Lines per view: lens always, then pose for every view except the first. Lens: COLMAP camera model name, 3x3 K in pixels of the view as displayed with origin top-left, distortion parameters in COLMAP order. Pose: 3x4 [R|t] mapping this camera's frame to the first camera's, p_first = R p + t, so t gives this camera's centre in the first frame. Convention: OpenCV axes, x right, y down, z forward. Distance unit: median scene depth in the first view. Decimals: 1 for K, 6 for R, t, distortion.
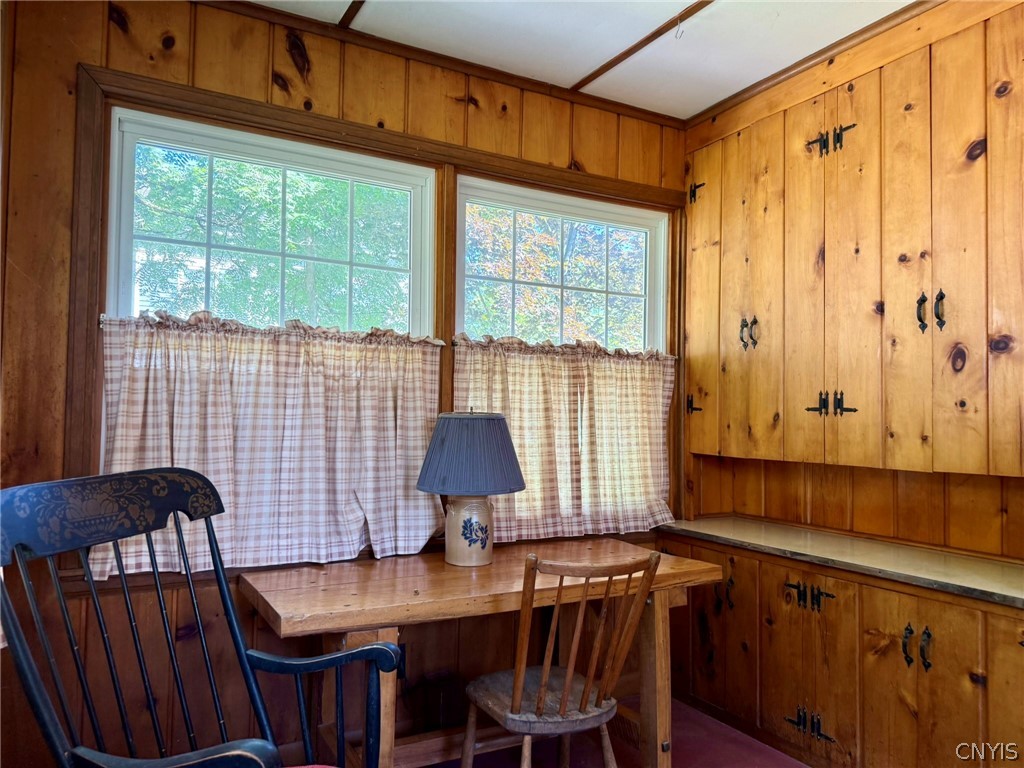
lens RADIAL K [[729.6, 0, 506.0], [0, 729.6, 394.0], [0, 0, 1]] dist [0.006541, -0.014886]
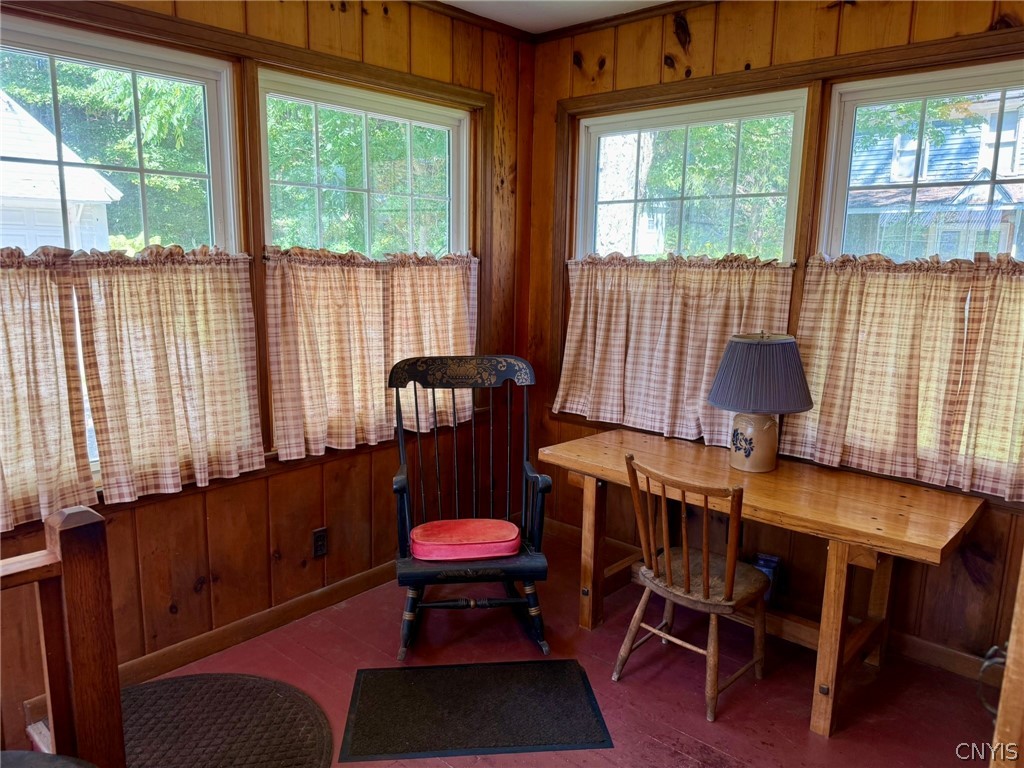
lens RADIAL K [[729.6, 0, 503.6], [0, 729.6, 381.8], [0, 0, 1]] dist [0.006541, -0.014886]
pose [[0.328750, 0.139117, -0.934115, 0.828203], [0.009186, 0.988573, 0.150460, -0.069998], [0.944372, -0.058044, 0.323715, 0.278970]]
